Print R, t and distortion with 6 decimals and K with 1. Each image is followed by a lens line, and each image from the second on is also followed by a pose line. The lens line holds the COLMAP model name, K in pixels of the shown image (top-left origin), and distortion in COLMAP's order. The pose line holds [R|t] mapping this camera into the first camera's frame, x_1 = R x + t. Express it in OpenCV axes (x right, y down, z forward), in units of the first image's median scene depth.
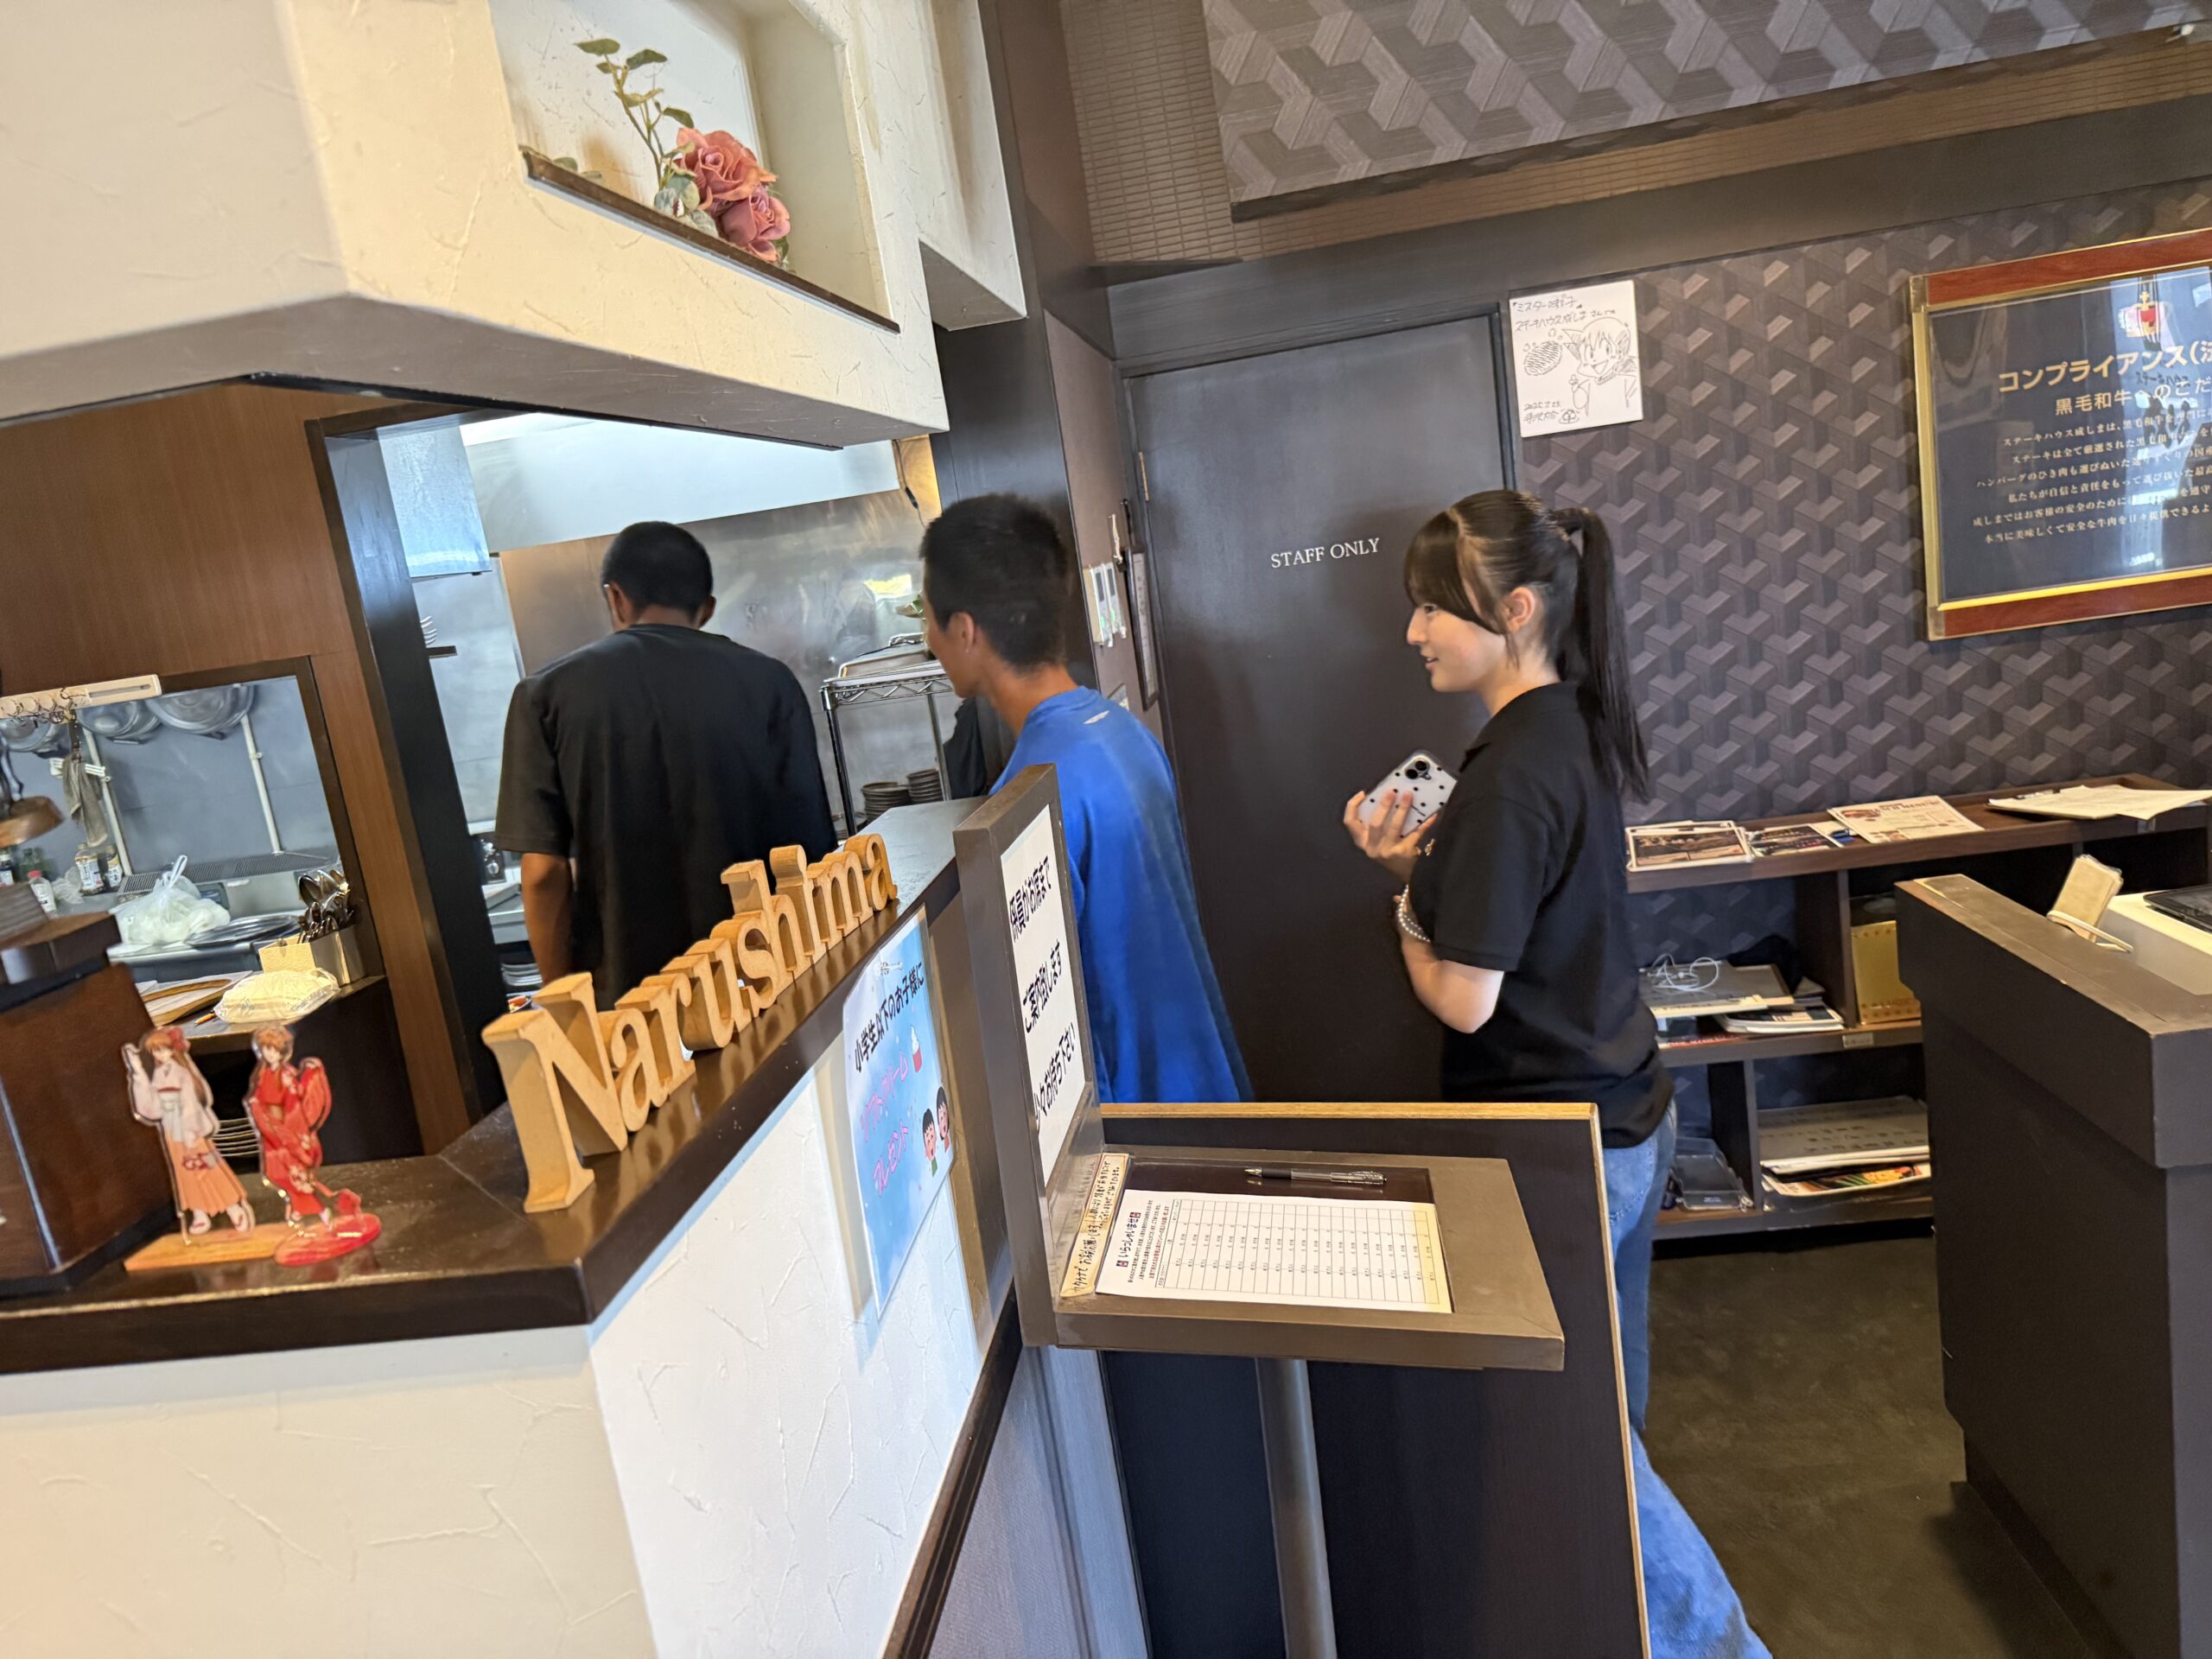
lens RADIAL K [[1609.1, 0, 1106.0], [0, 1609.1, 829.5], [0, 0, 1]] dist [0.036756, -0.061257]
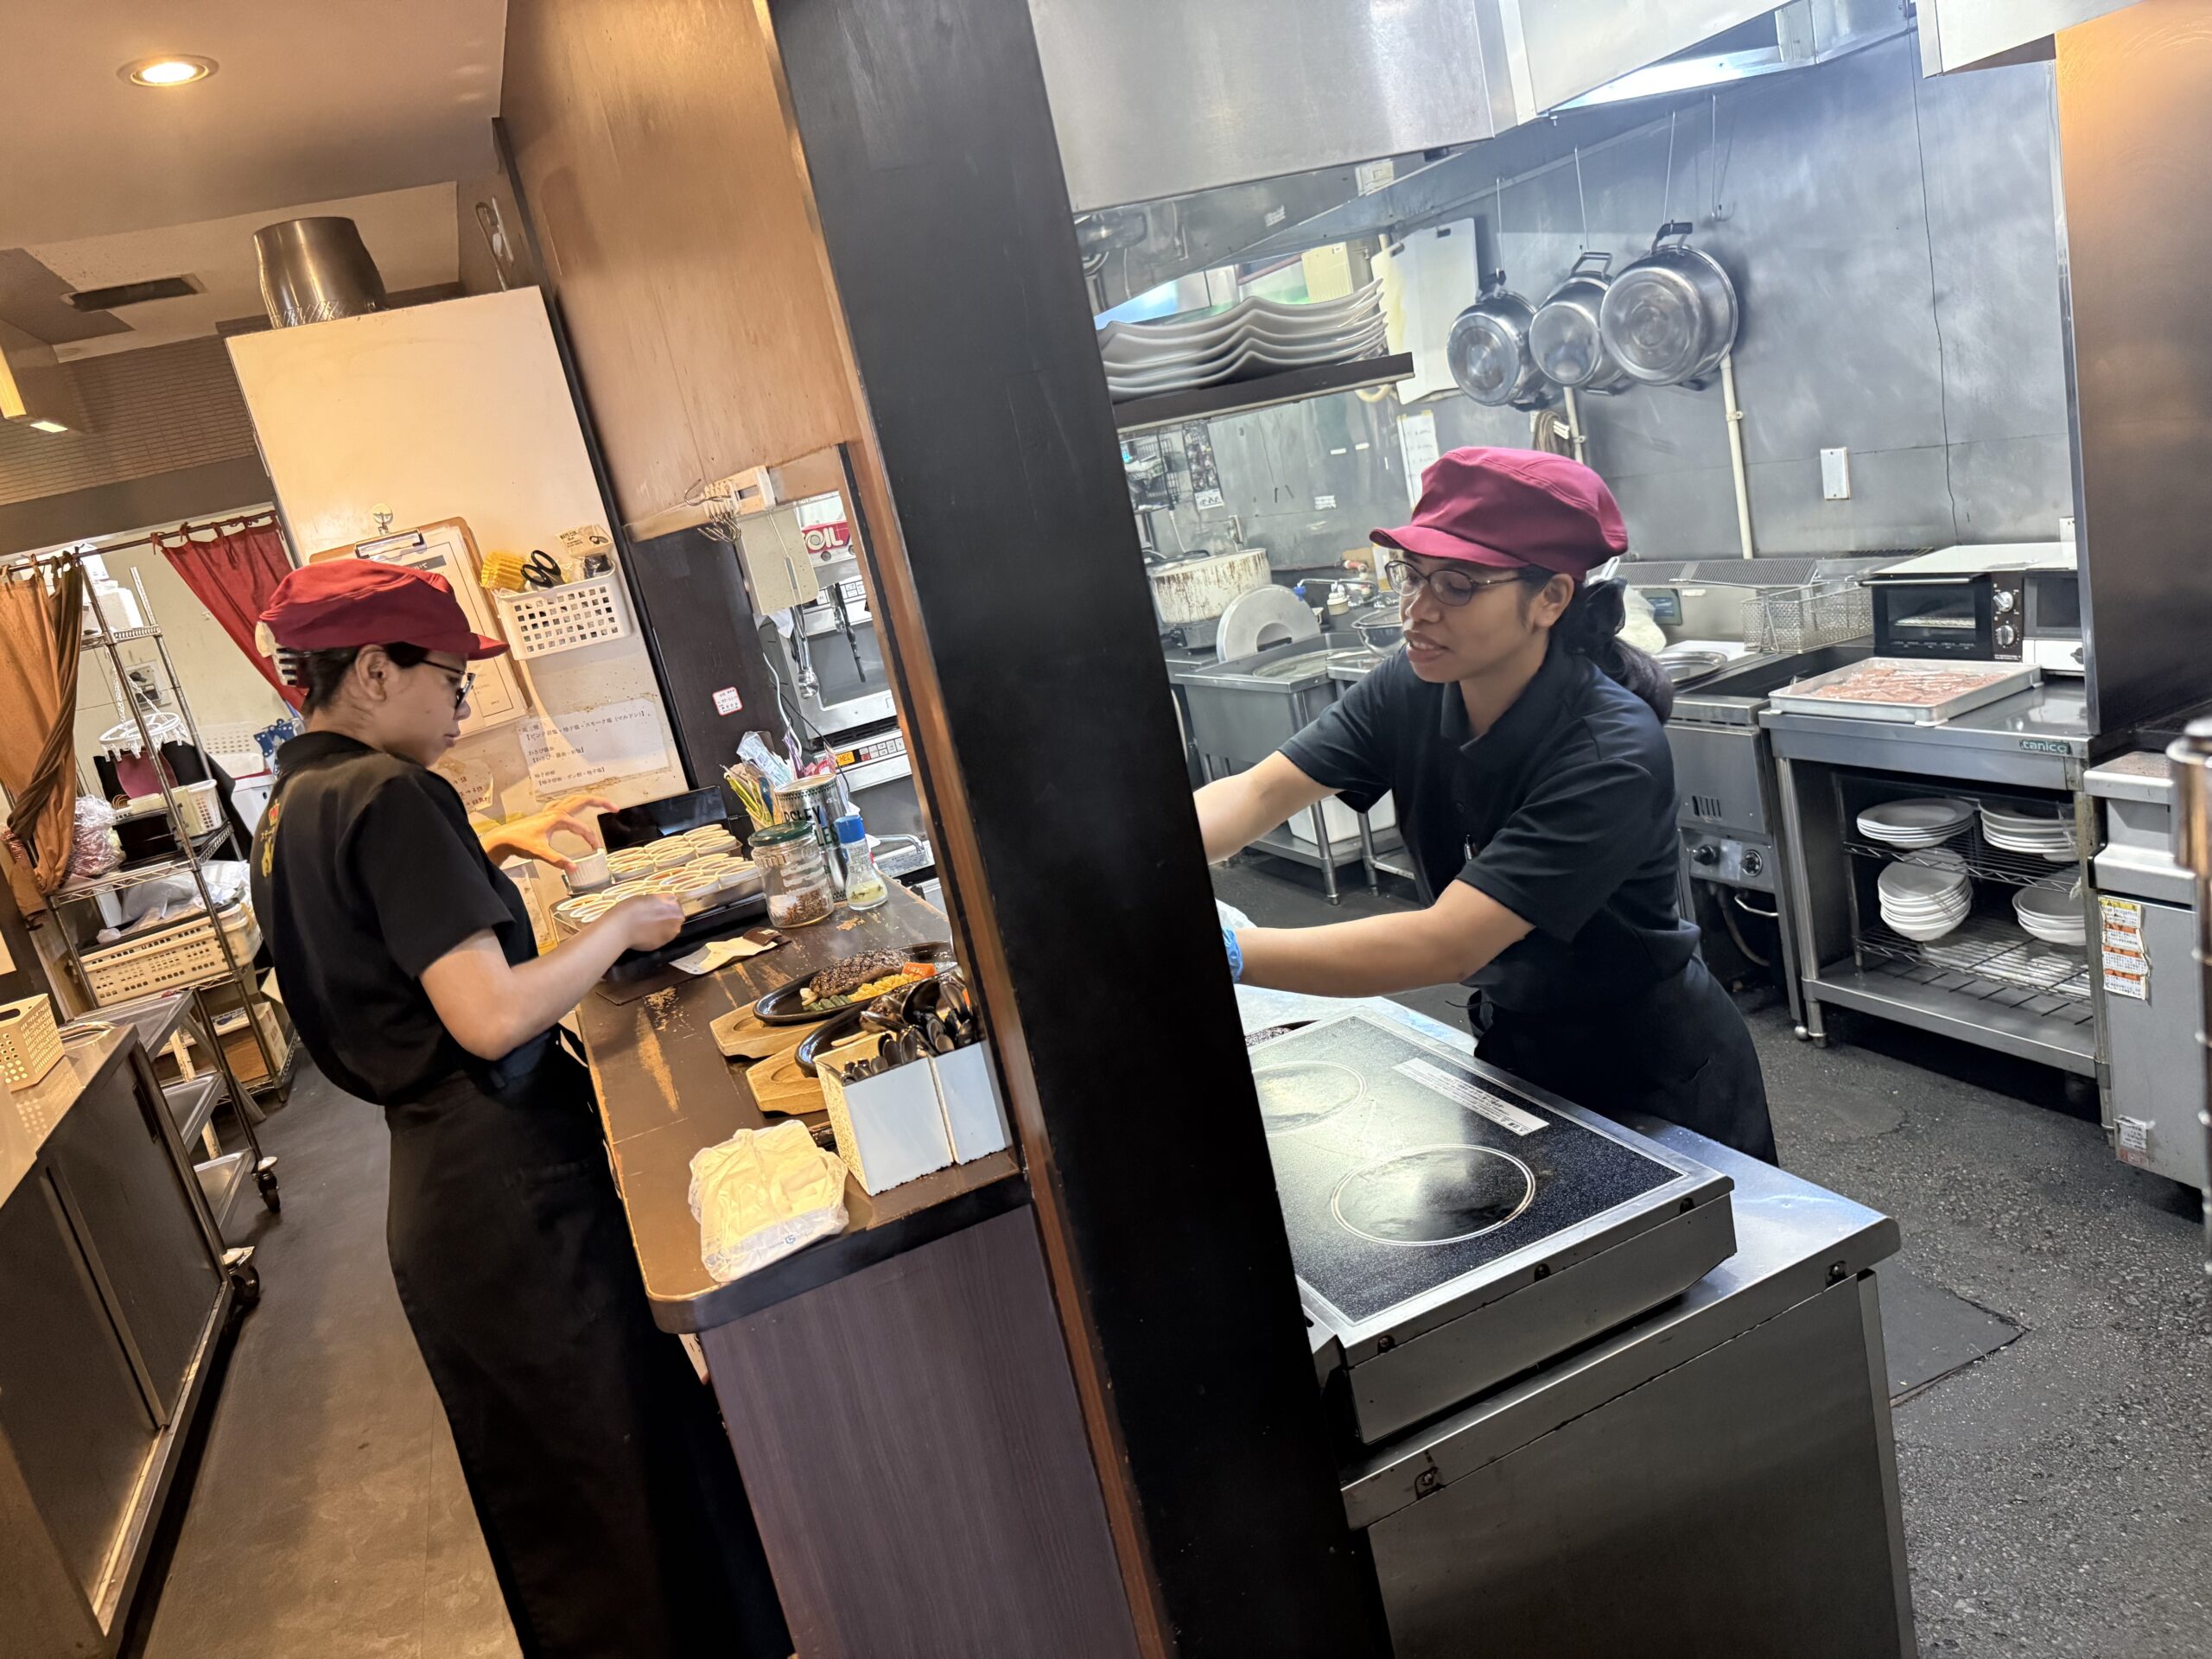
lens RADIAL K [[1609.1, 0, 1106.0], [0, 1609.1, 829.5], [0, 0, 1]] dist [0.036756, -0.061257]
pose [[0.495932, 0.243724, -0.833456, -0.032273], [-0.011422, 0.961552, 0.274386, -0.062636], [0.868286, -0.126558, 0.479648, 0.404911]]
